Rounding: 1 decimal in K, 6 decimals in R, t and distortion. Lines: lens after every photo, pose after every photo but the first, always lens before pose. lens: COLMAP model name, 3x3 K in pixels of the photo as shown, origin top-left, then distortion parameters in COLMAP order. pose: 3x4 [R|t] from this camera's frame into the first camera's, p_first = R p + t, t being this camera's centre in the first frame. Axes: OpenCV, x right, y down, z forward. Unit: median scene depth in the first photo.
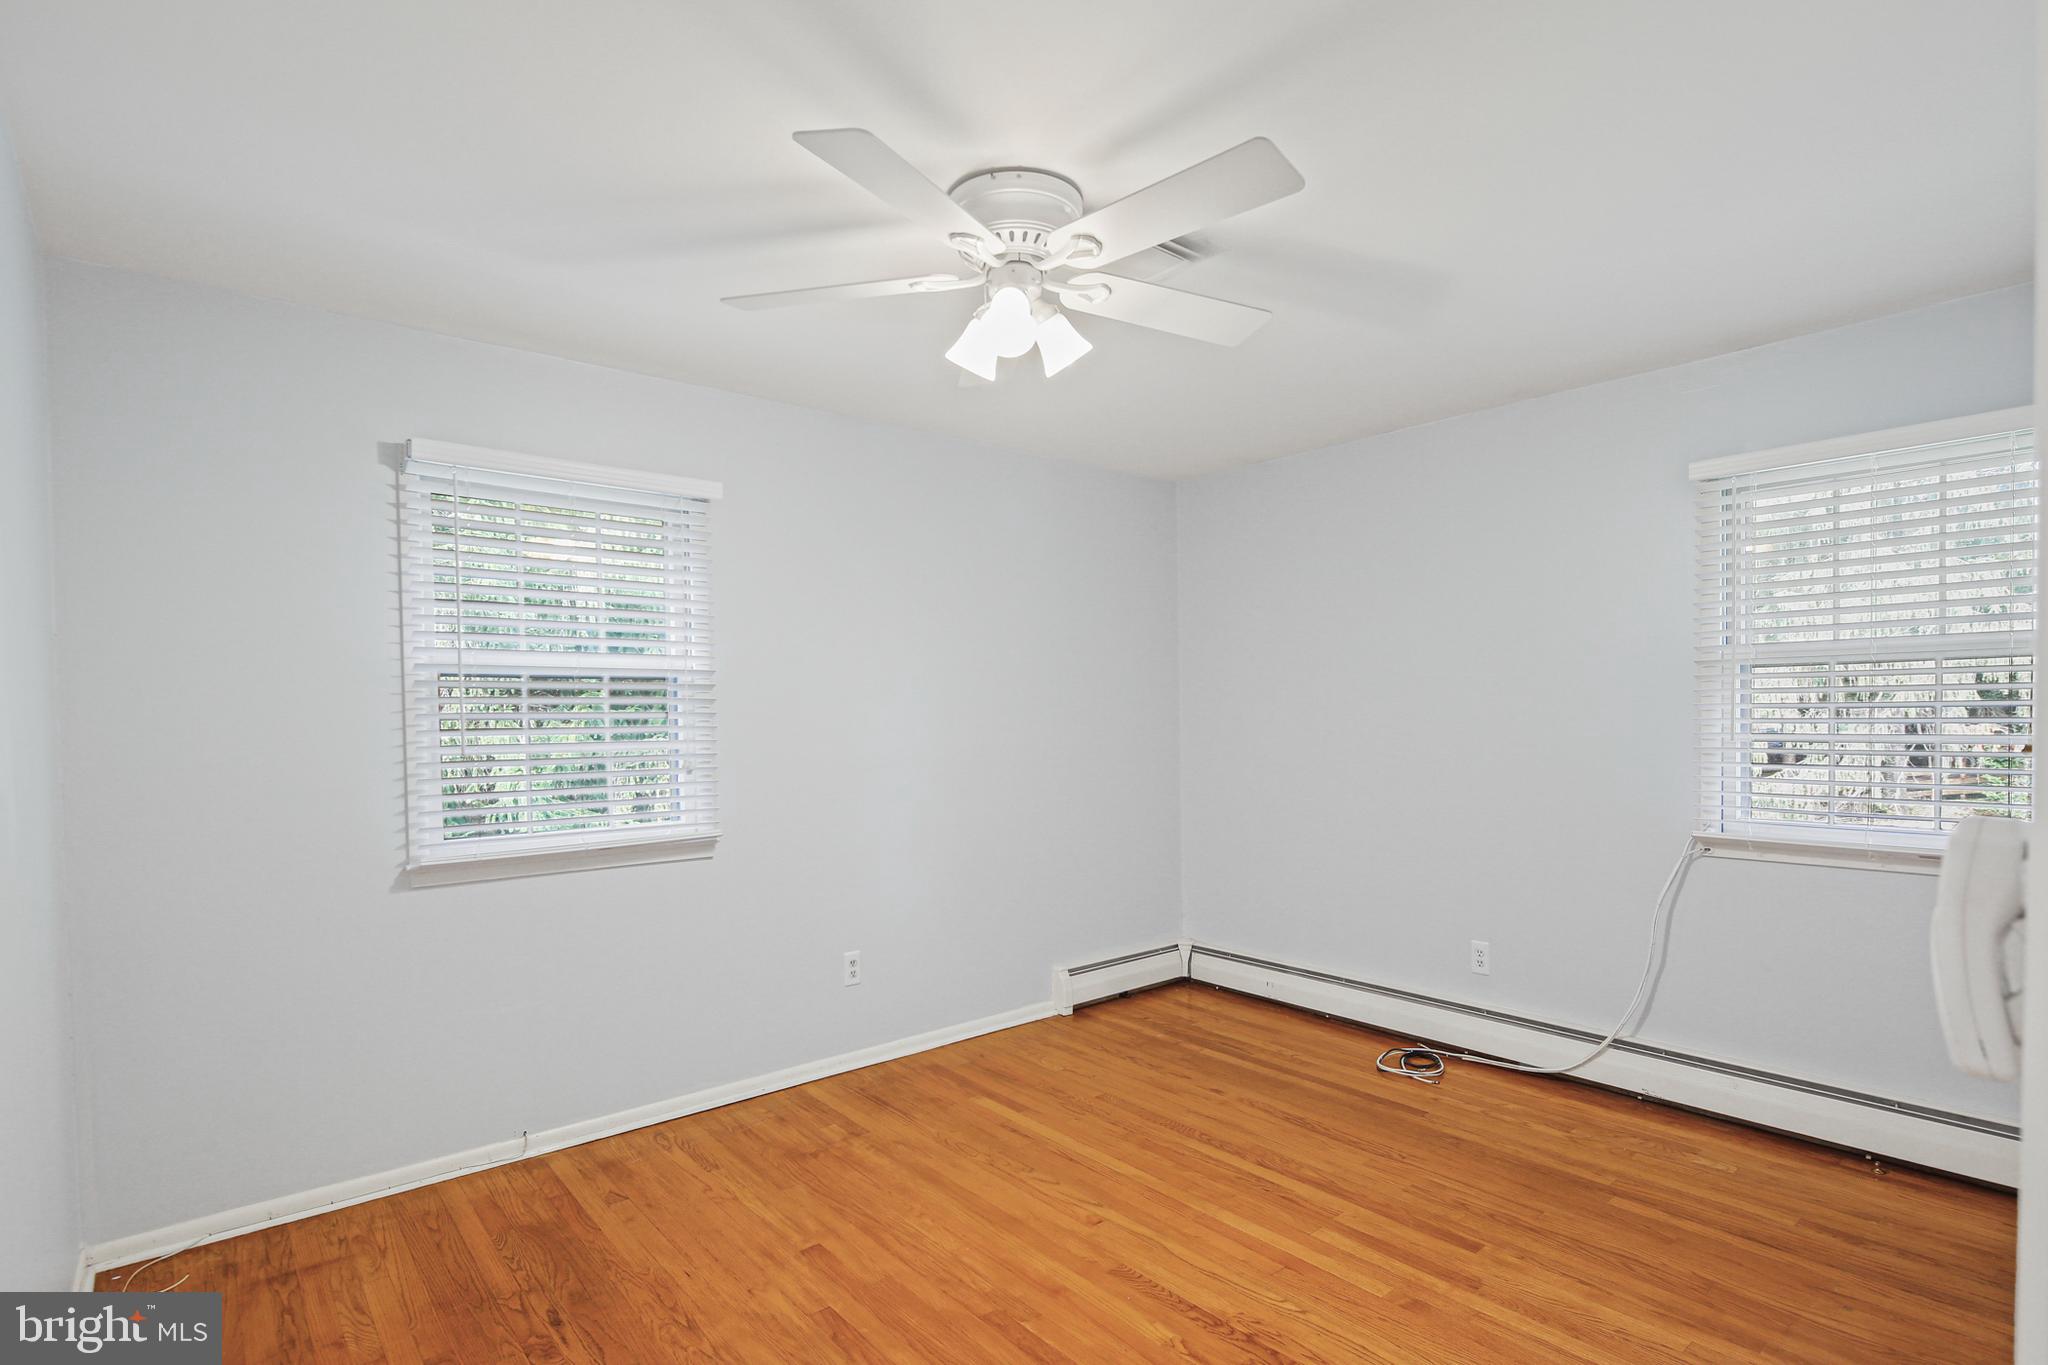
lens RADIAL K [[1005.2, 0, 1020.1], [0, 1005.2, 704.4], [0, 0, 1]] dist [0.003118, -0.000356]
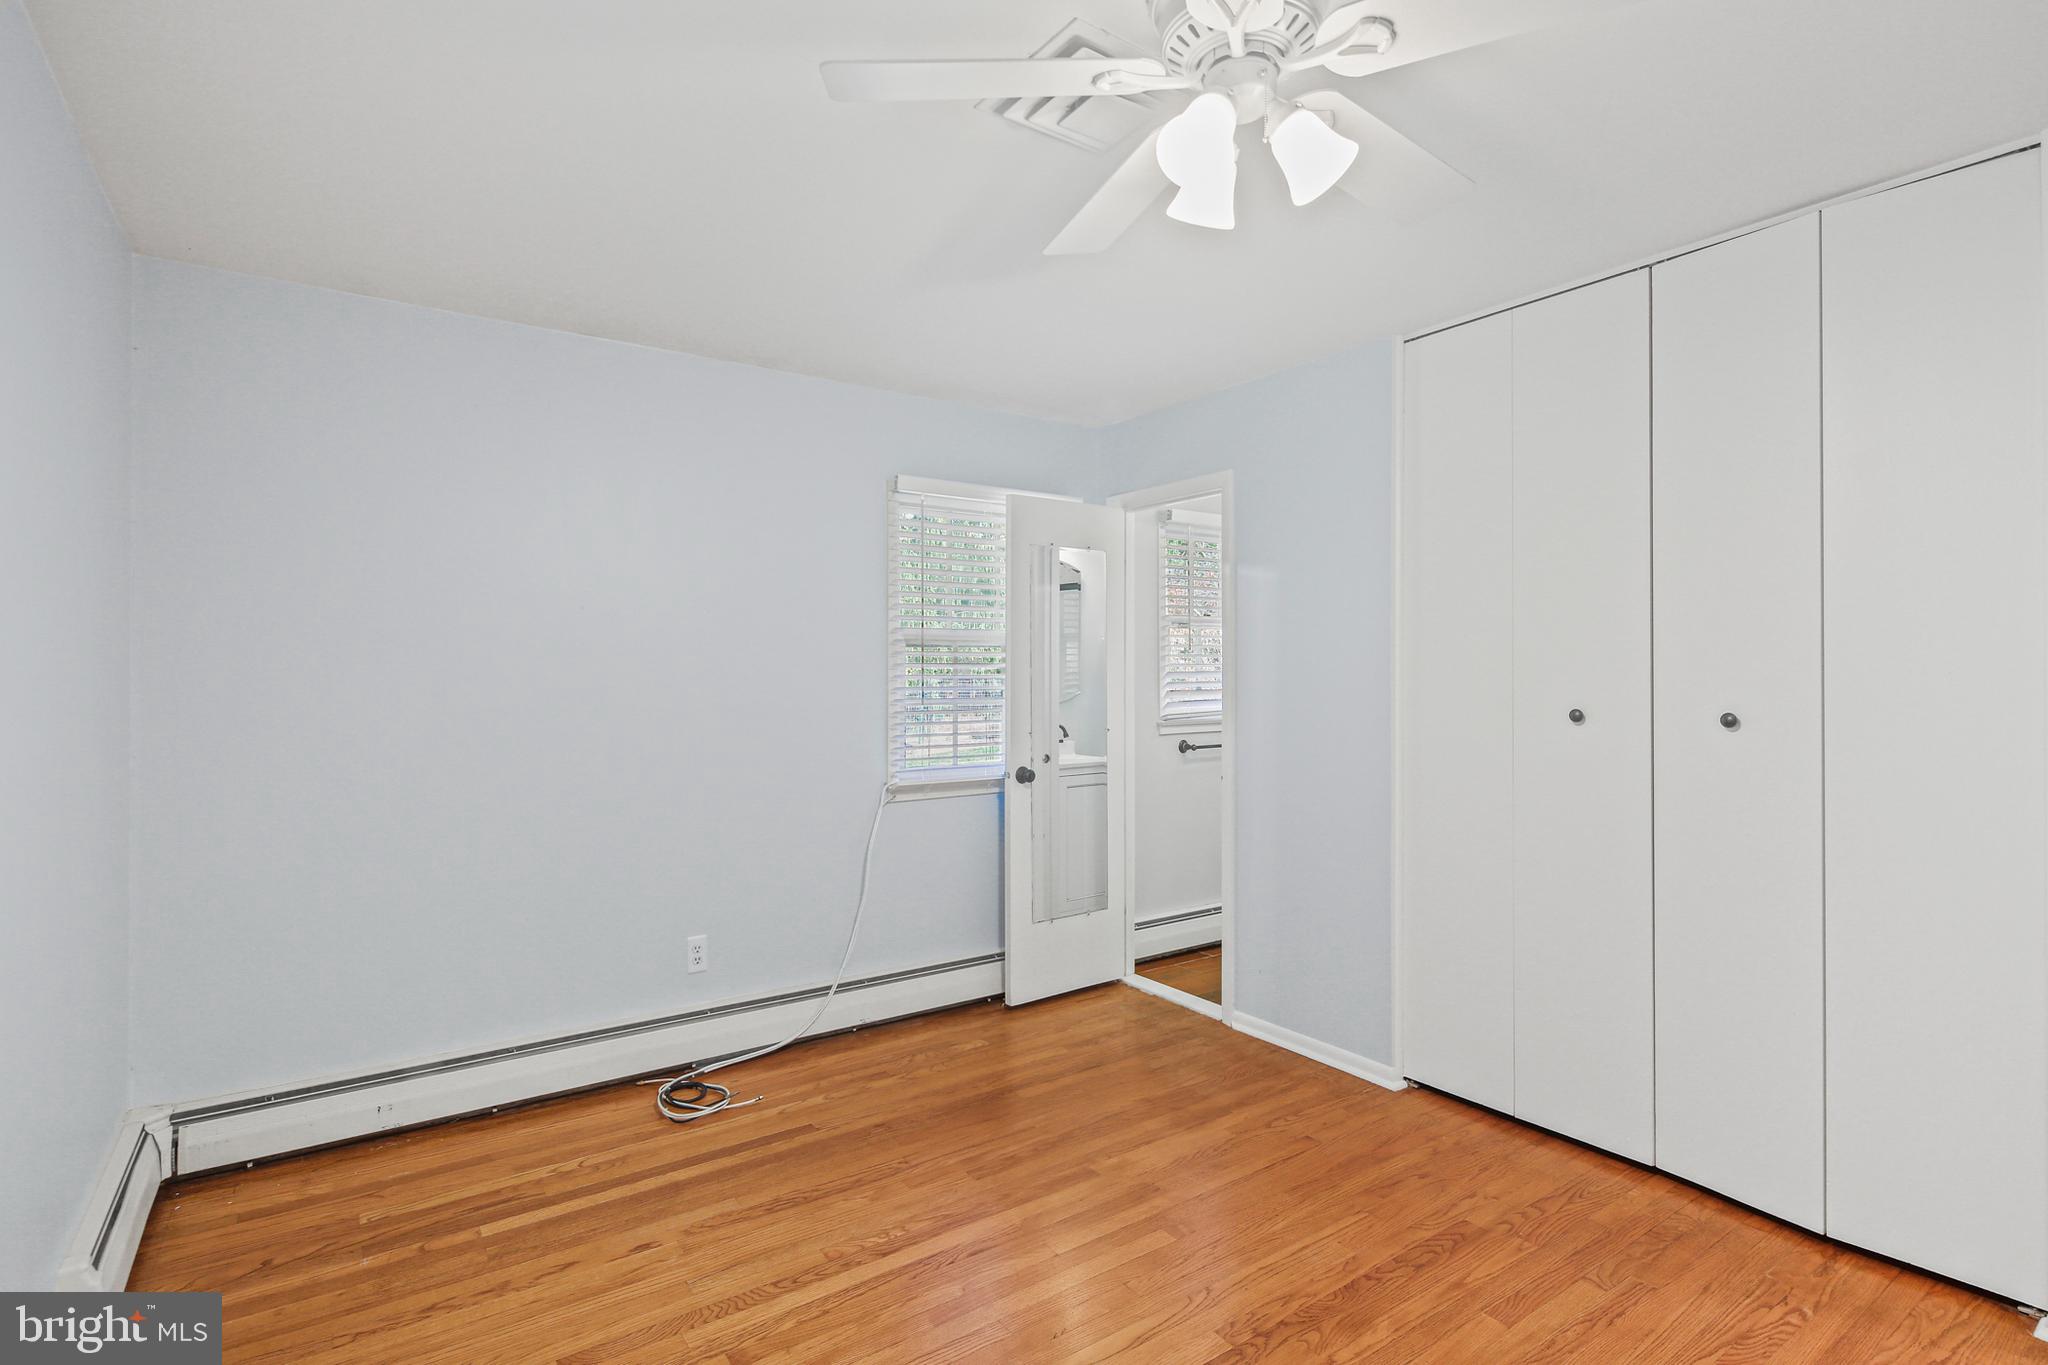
lens RADIAL K [[1005.2, 0, 1020.1], [0, 1005.2, 704.4], [0, 0, 1]] dist [0.003118, -0.000356]
pose [[0.086628, -0.019054, 0.996059, -0.446869], [-0.004984, 0.999796, 0.019559, 0.012535], [-0.996228, -0.006659, 0.086515, 0.711601]]
